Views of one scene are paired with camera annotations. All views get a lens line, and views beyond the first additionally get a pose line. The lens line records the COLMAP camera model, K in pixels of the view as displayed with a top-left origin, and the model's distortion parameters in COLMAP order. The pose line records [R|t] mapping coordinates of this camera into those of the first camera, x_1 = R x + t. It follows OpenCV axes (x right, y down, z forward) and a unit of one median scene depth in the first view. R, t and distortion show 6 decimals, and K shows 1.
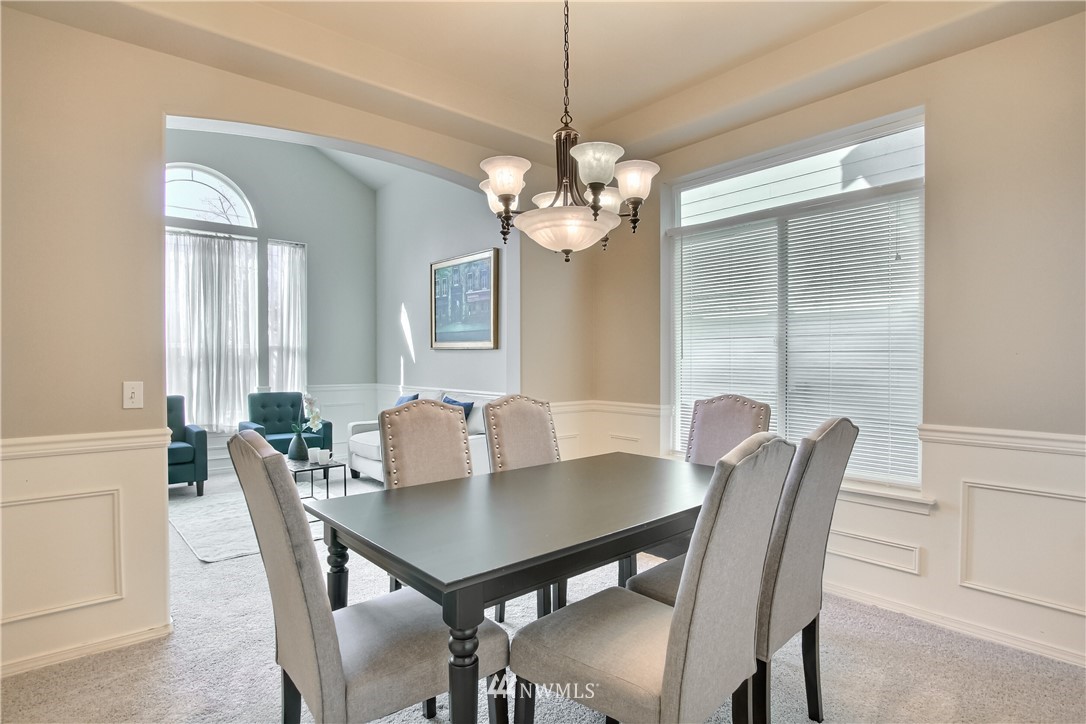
lens RADIAL K [[569.0, 0, 551.1], [0, 569.0, 368.3], [0, 0, 1]] dist [-0.025568, 0.000620]
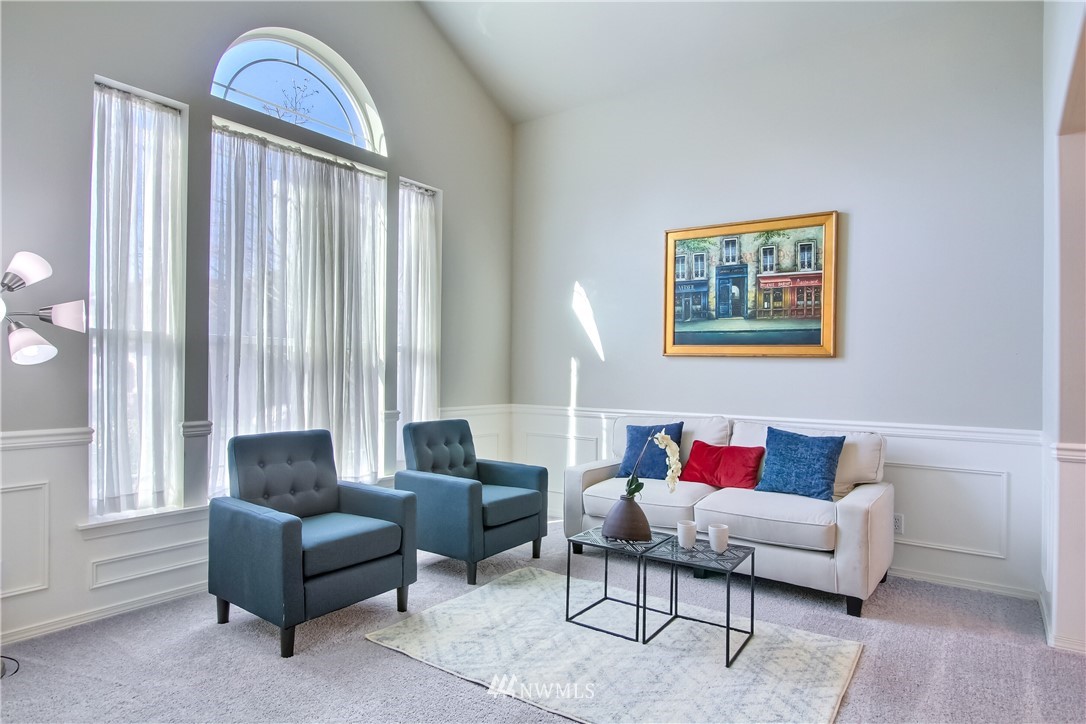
lens RADIAL K [[622.0, 0, 539.6], [0, 622.0, 368.0], [0, 0, 1]] dist [-0.017432, 0.001192]
pose [[0.971318, 0.011967, 0.237483, -0.541676], [-0.007731, 0.999794, -0.018761, -0.003563], [-0.237658, 0.016387, 0.971211, 0.308931]]
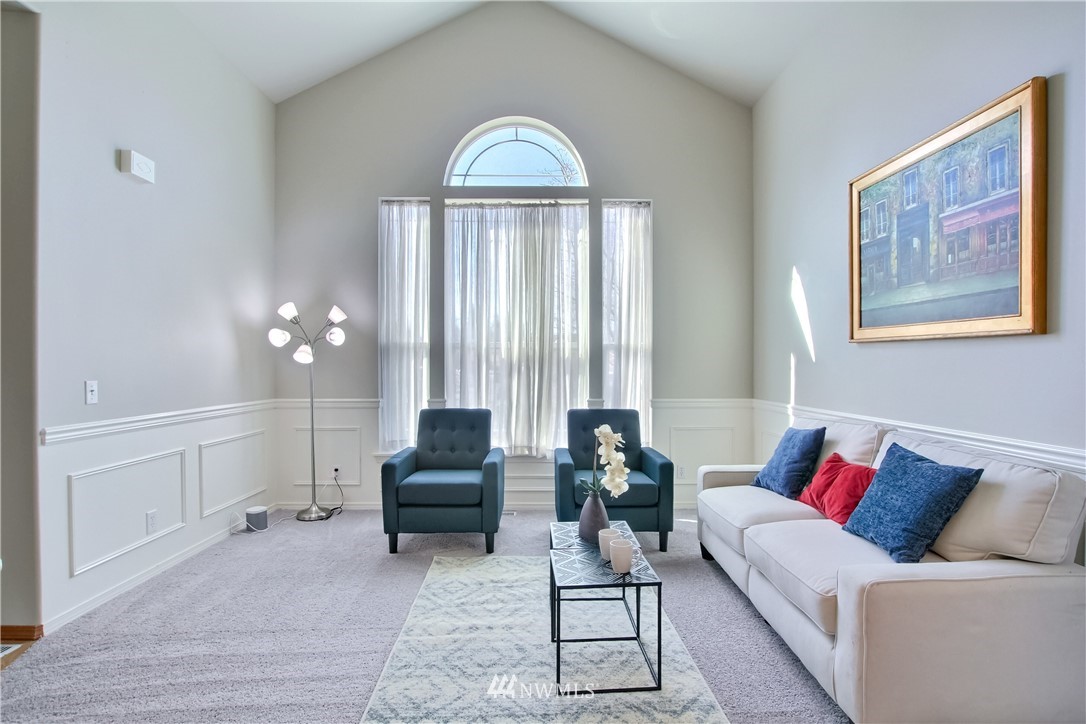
lens RADIAL K [[541.3, 0, 551.3], [0, 541.3, 369.2], [0, 0, 1]] dist [-0.025663, 0.000465]
pose [[0.777032, 0.005553, -0.629437, -0.112769], [-0.010658, 0.999934, -0.004337, -0.003396], [0.629371, 0.010079, 0.777039, 0.435463]]
